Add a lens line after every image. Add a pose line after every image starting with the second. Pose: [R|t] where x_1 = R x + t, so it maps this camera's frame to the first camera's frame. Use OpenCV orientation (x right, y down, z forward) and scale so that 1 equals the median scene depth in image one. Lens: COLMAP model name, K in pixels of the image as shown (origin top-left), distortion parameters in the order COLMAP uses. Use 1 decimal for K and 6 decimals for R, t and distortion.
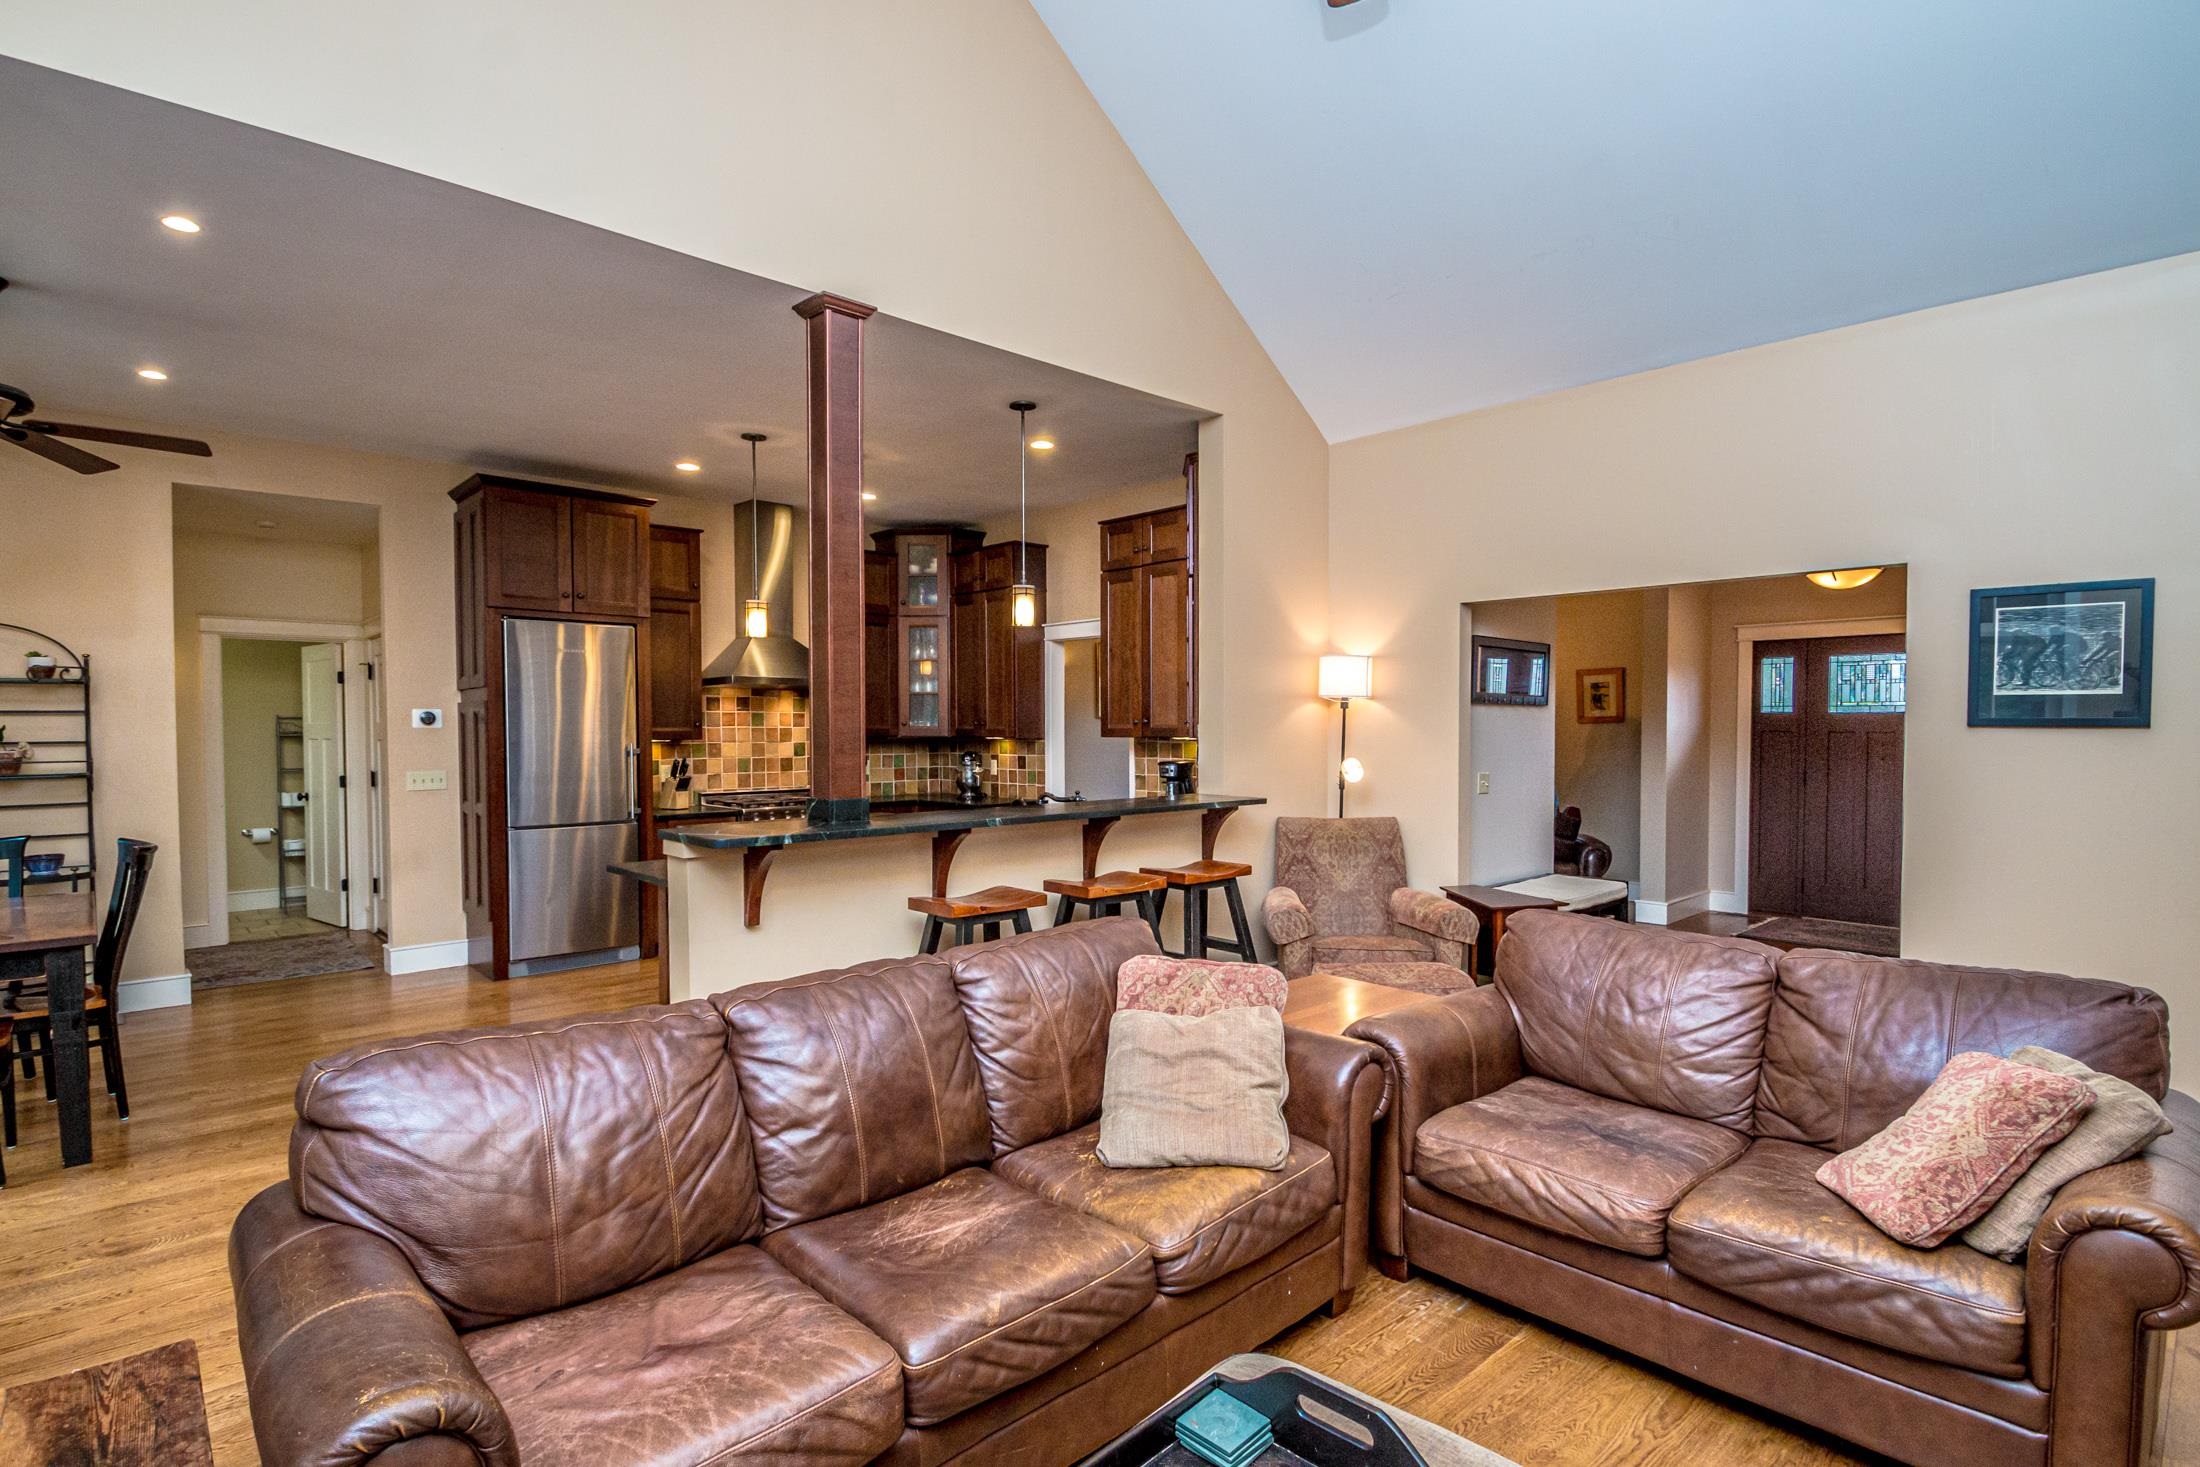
lens RADIAL K [[1107.4, 0, 1092.6], [0, 1107.4, 755.8], [0, 0, 1]] dist [-0.000051, -0.000226]
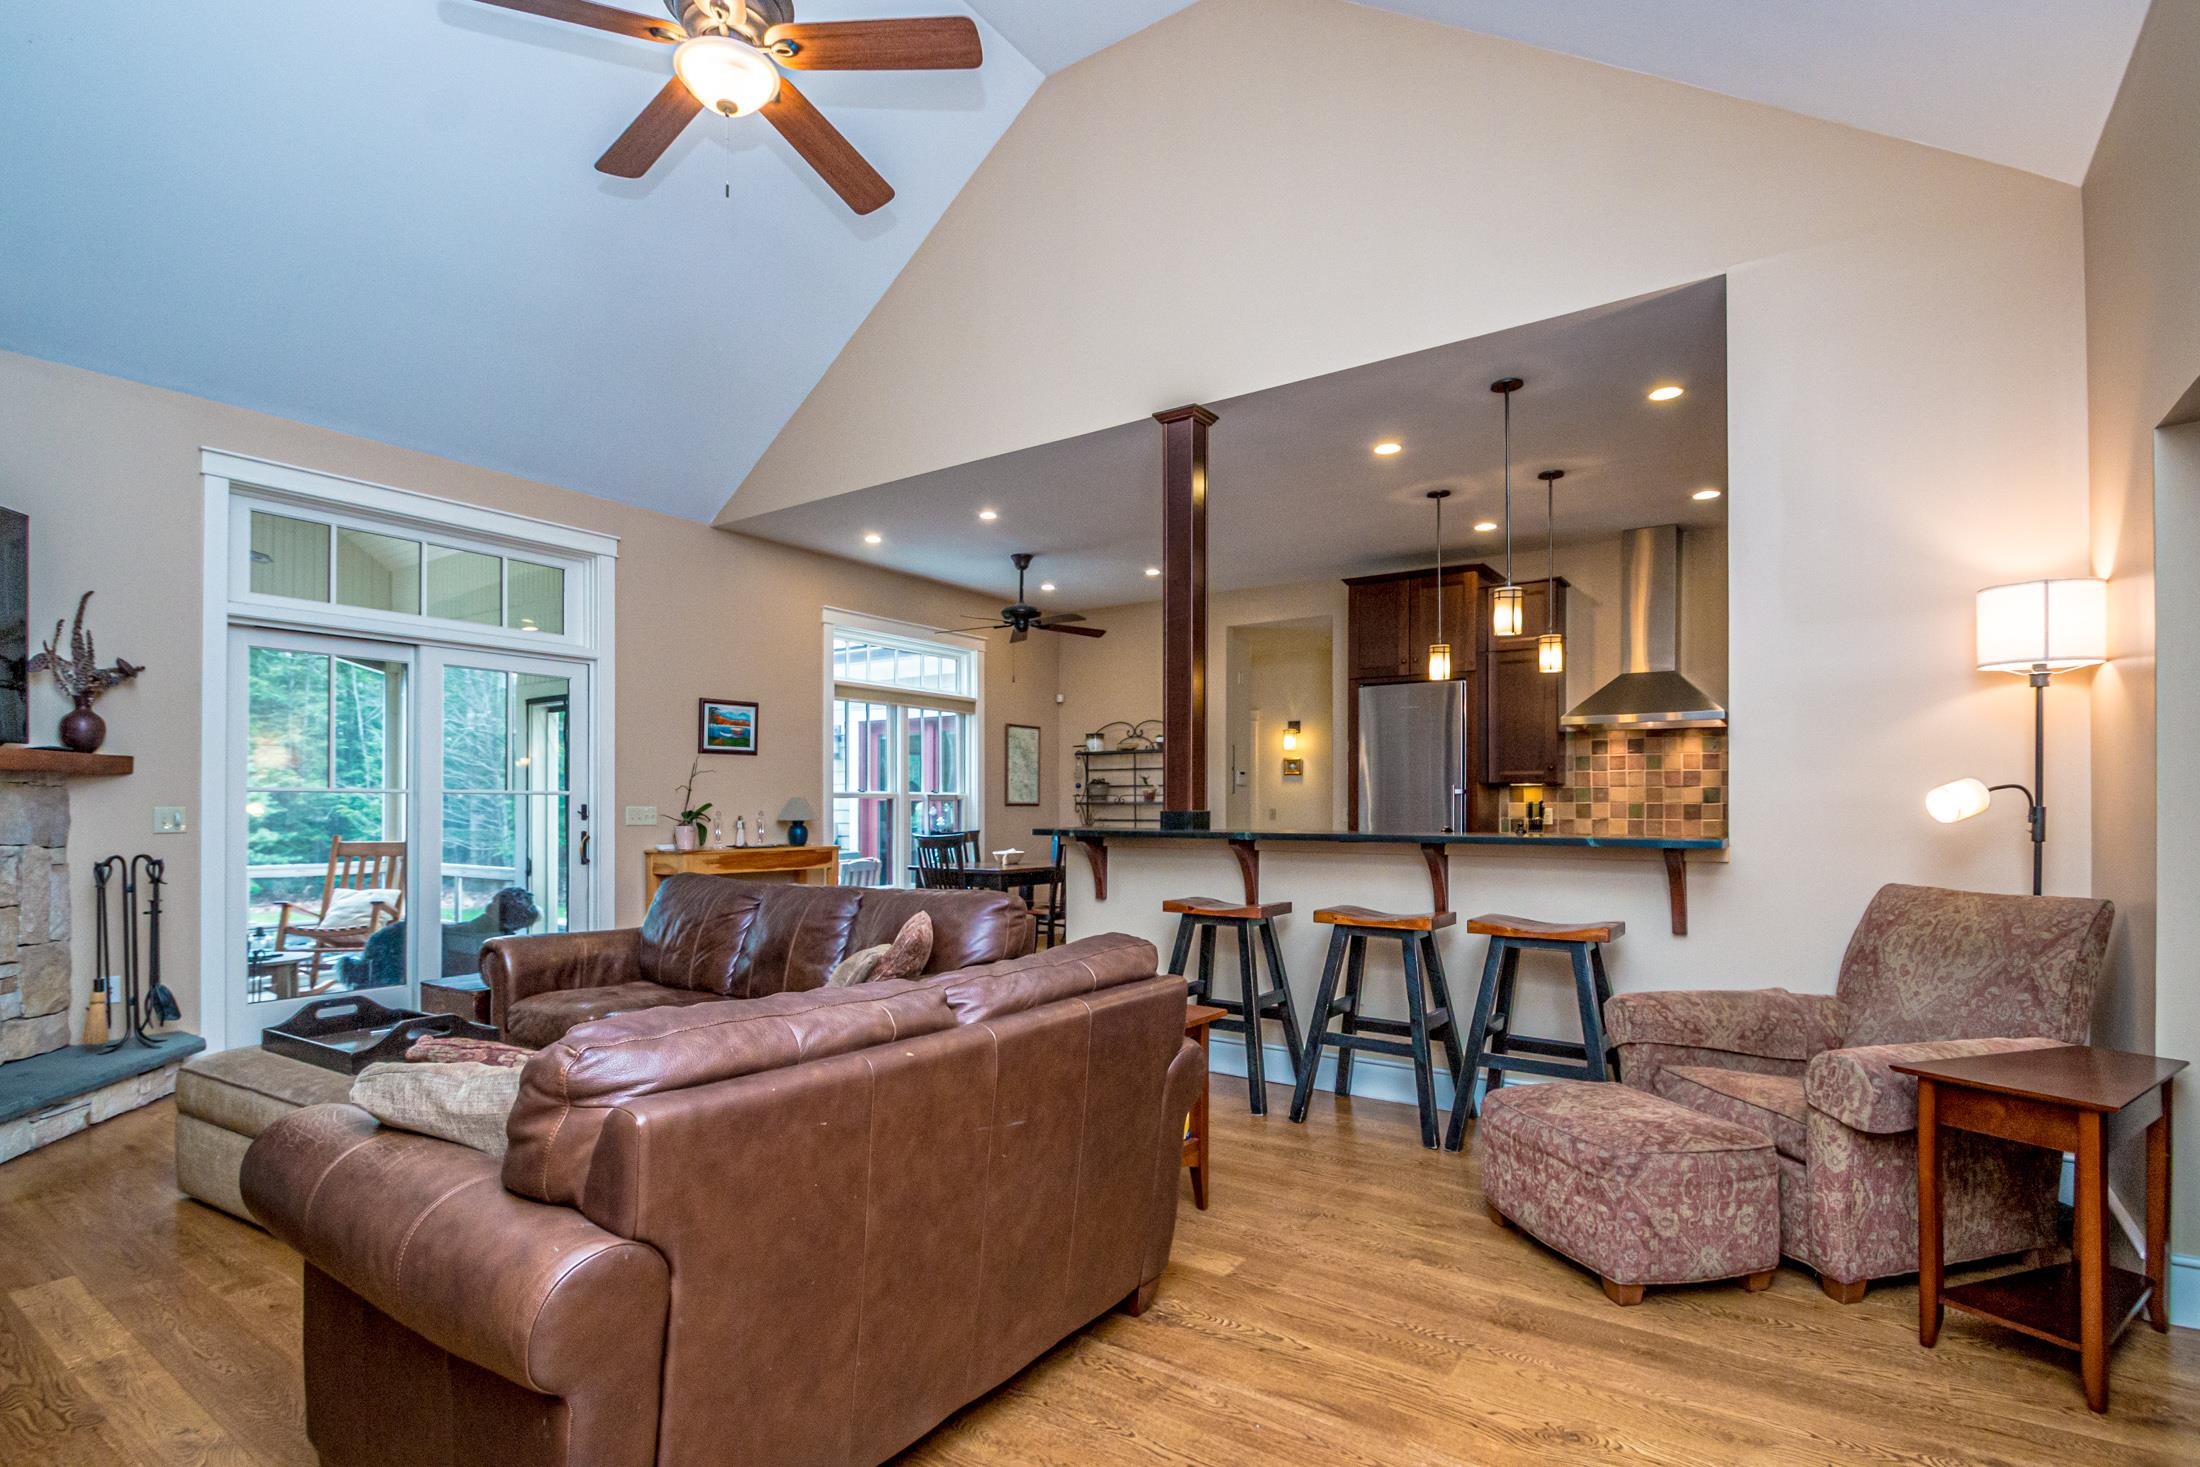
lens RADIAL K [[1060.6, 0, 1100.8], [0, 1060.6, 803.0], [0, 0, 1]] dist [0.000143, -0.000116]
pose [[0.201853, -0.001544, -0.979415, 0.509952], [-0.031343, 0.999476, -0.008035, 0.024647], [0.978914, 0.032319, 0.201699, 0.381148]]
